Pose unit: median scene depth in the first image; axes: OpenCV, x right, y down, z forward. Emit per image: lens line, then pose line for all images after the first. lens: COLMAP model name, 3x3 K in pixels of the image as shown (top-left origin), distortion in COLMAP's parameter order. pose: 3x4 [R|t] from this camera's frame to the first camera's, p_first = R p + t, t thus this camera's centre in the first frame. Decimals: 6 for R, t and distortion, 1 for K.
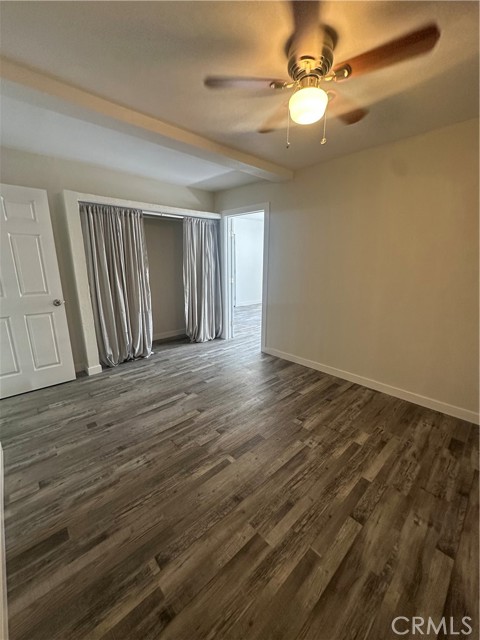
lens RADIAL K [[254.4, 0, 240.0], [0, 254.4, 320.0], [0, 0, 1]] dist [0.000303, 0.000022]
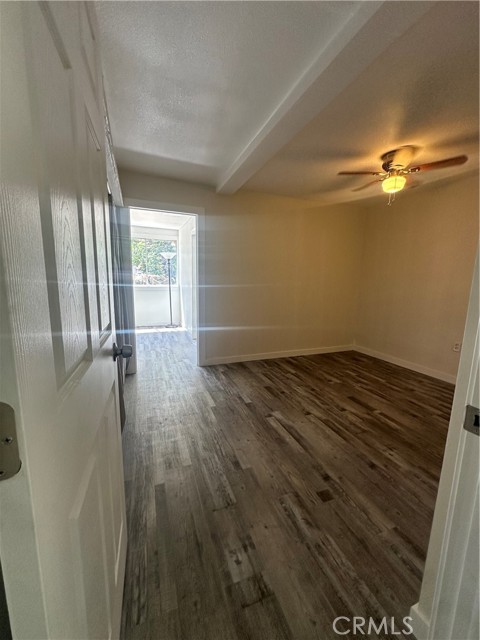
lens RADIAL K [[254.4, 0, 240.0], [0, 254.4, 320.0], [0, 0, 1]] dist [0.000303, 0.000022]
pose [[0.380120, -0.134471, 0.915110, -1.185979], [0.194375, 0.978895, 0.063104, -0.122028], [-0.904283, 0.153887, 0.398236, 0.840770]]
